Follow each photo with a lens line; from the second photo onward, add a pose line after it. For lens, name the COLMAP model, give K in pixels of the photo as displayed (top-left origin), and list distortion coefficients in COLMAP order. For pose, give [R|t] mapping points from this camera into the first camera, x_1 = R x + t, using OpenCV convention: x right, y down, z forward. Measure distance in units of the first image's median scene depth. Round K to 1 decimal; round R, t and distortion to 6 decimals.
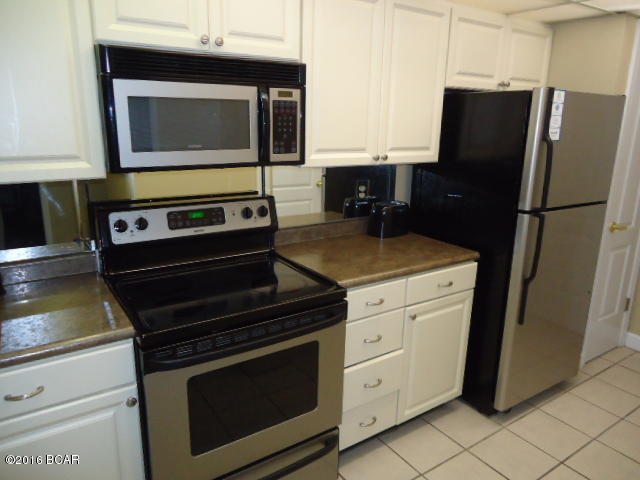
lens RADIAL K [[475.7, 0, 320.0], [0, 475.7, 240.0], [0, 0, 1]] dist [-0.001507, 0.008077]
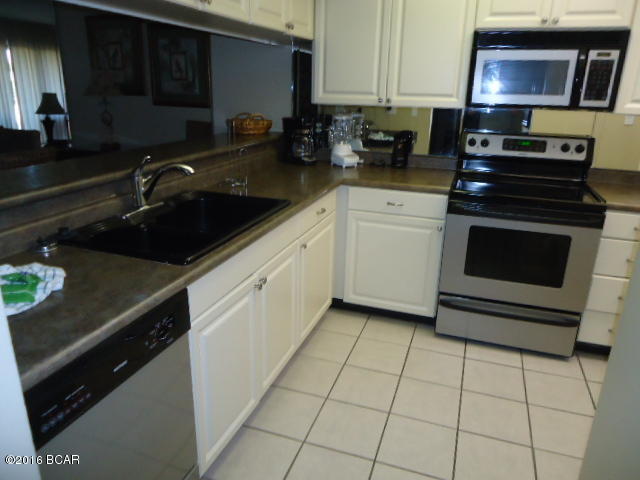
lens RADIAL K [[475.7, 0, 320.0], [0, 475.7, 240.0], [0, 0, 1]] dist [-0.001507, 0.008077]
pose [[0.614479, 0.243669, -0.750360, 0.563598], [-0.210639, 0.967253, 0.141608, 0.172868], [0.760294, 0.071040, 0.645683, -0.425488]]
